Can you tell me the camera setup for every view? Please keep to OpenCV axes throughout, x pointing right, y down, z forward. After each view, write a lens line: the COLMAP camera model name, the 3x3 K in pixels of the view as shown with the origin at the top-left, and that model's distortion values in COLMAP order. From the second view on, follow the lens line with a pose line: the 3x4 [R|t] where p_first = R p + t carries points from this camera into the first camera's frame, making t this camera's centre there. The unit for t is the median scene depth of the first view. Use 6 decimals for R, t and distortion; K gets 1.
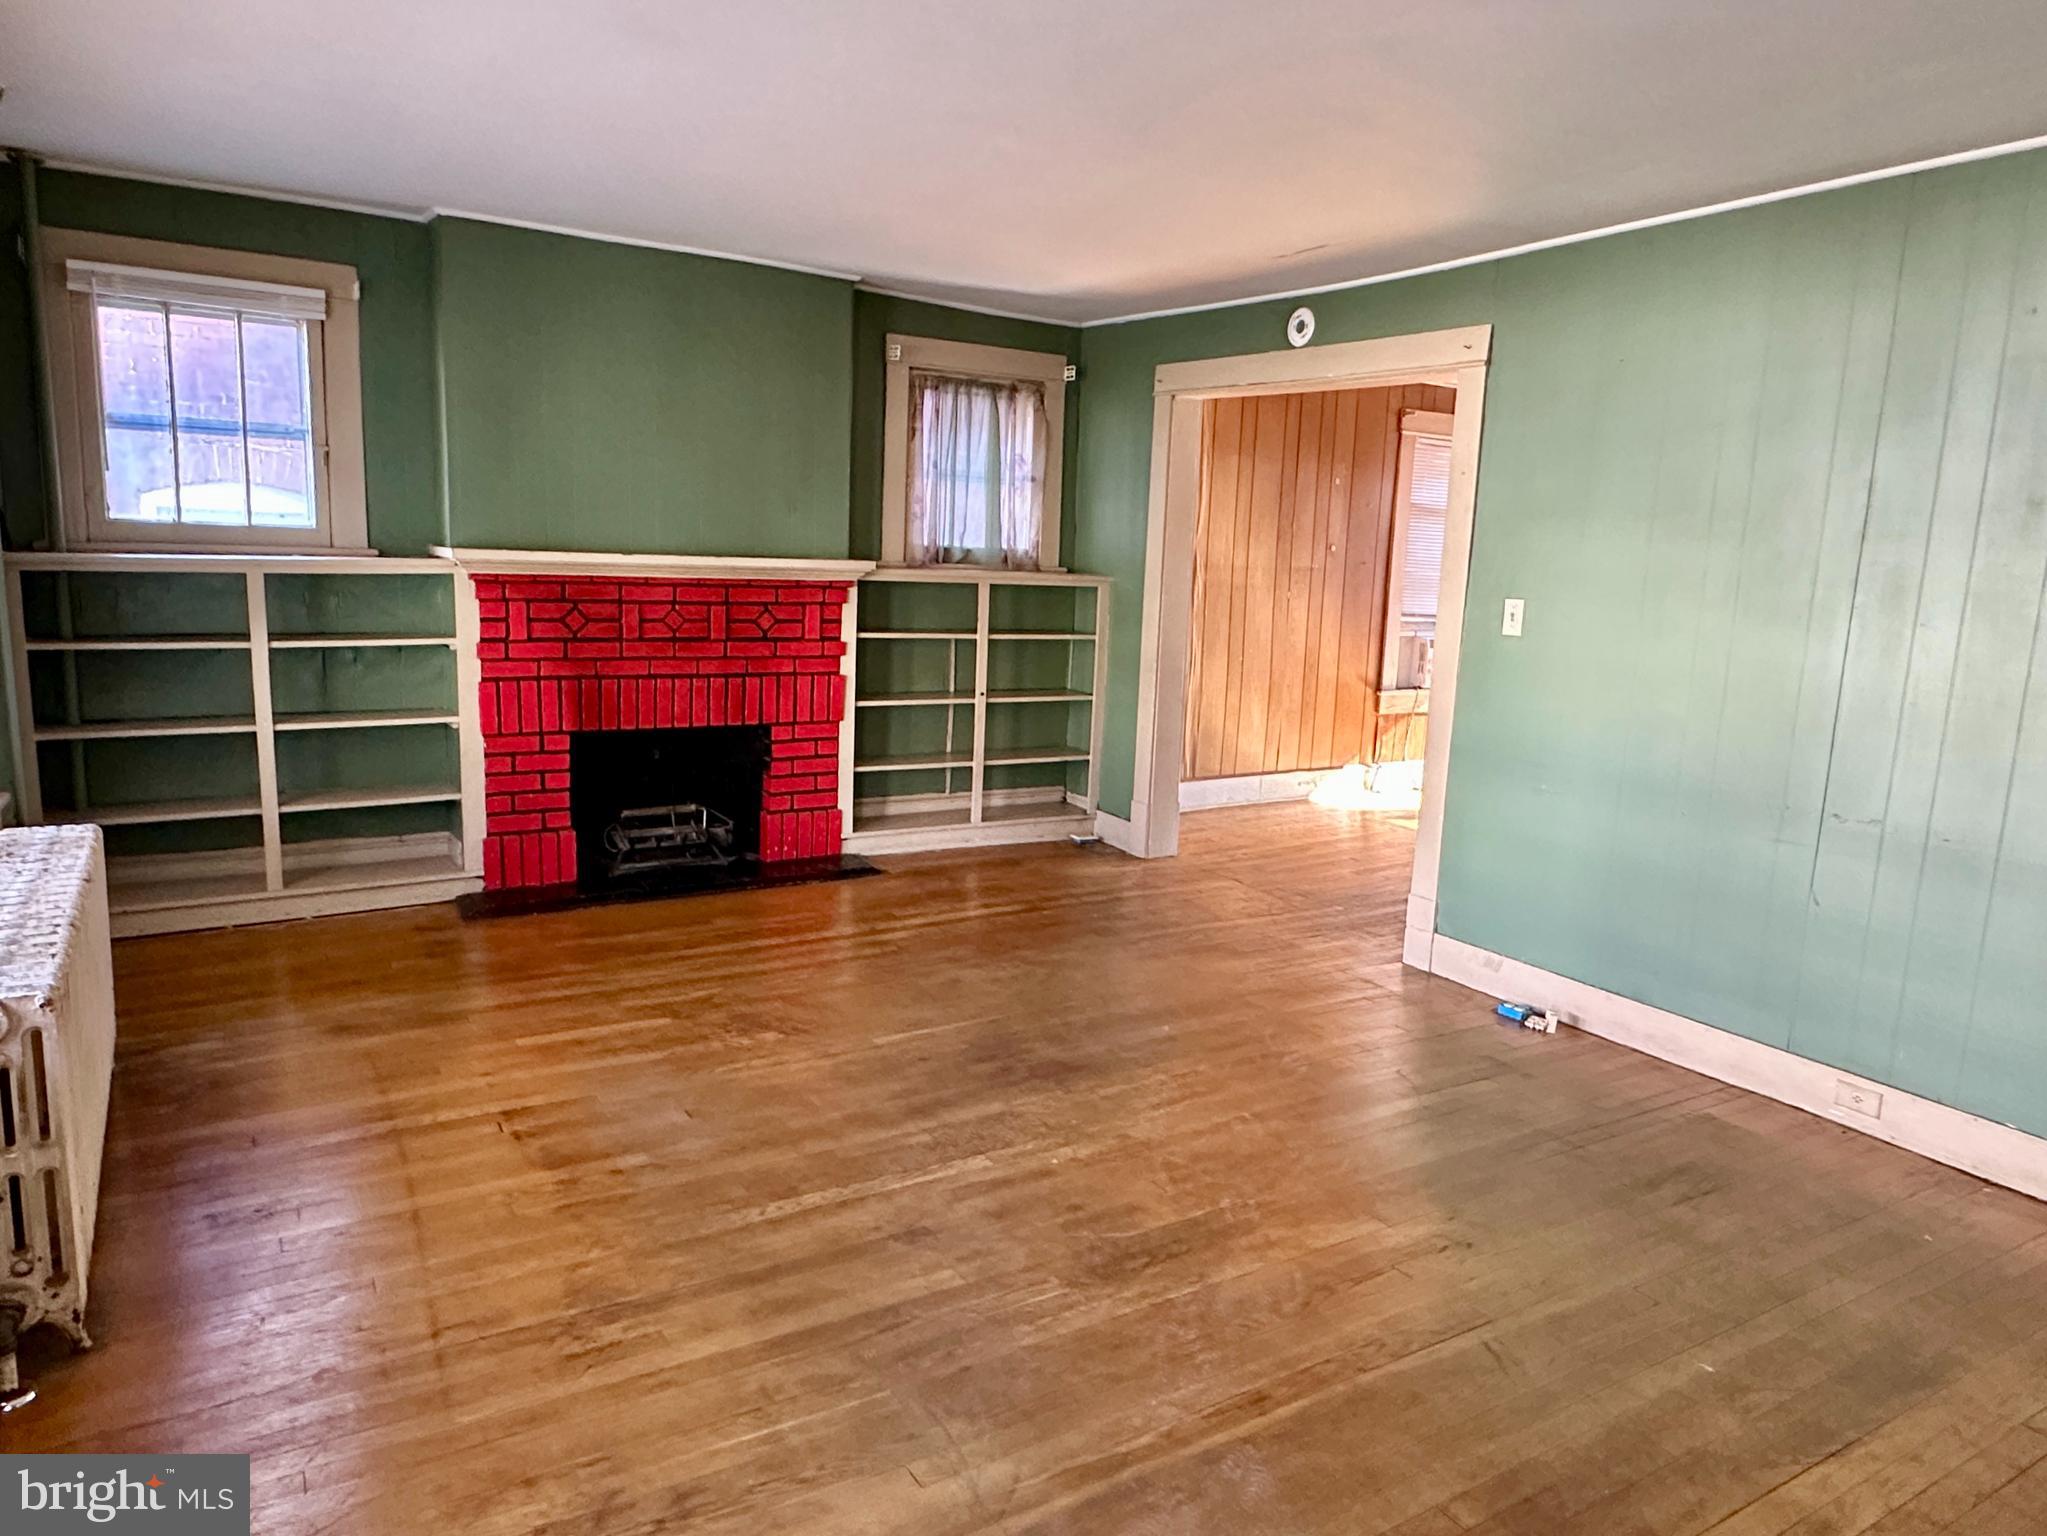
lens RADIAL K [[1312.1, 0, 1013.8], [0, 1312.1, 769.2], [0, 0, 1]] dist [0.003329, 0.000859]
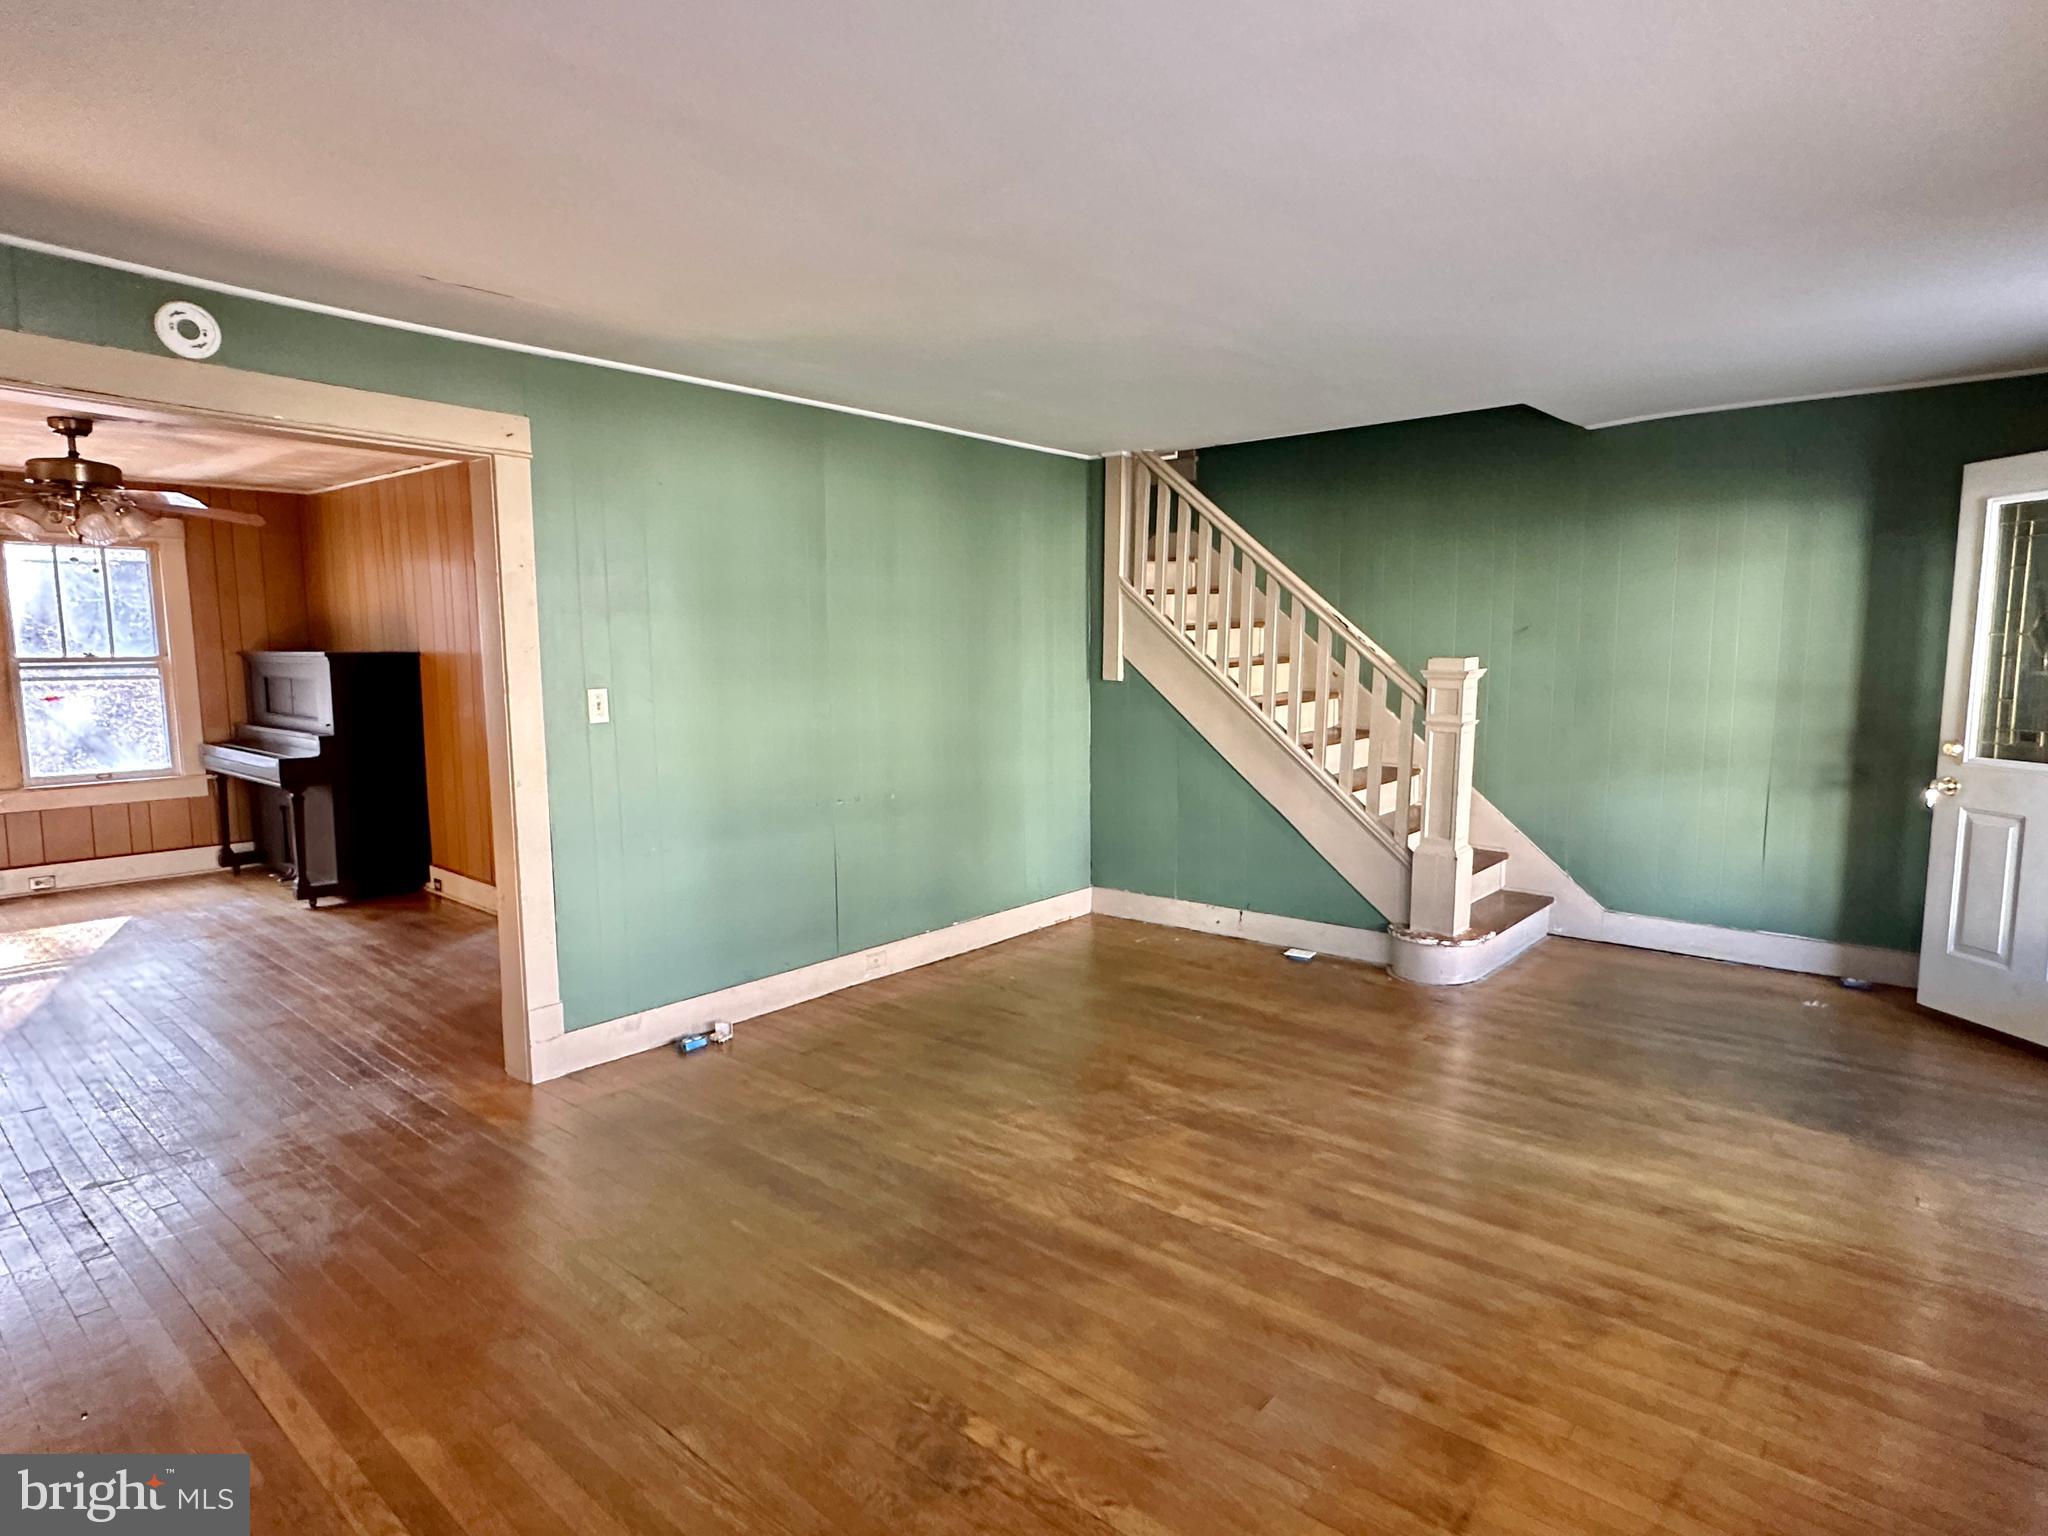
lens RADIAL K [[1113.5, 0, 1028.8], [0, 1113.5, 774.8], [0, 0, 1]] dist [-0.000855, 0.000189]
pose [[-0.313584, -0.145213, 0.938391, -0.737373], [0.153948, 0.967389, 0.201145, -0.240604], [-0.936998, 0.207539, -0.281002, 1.190637]]
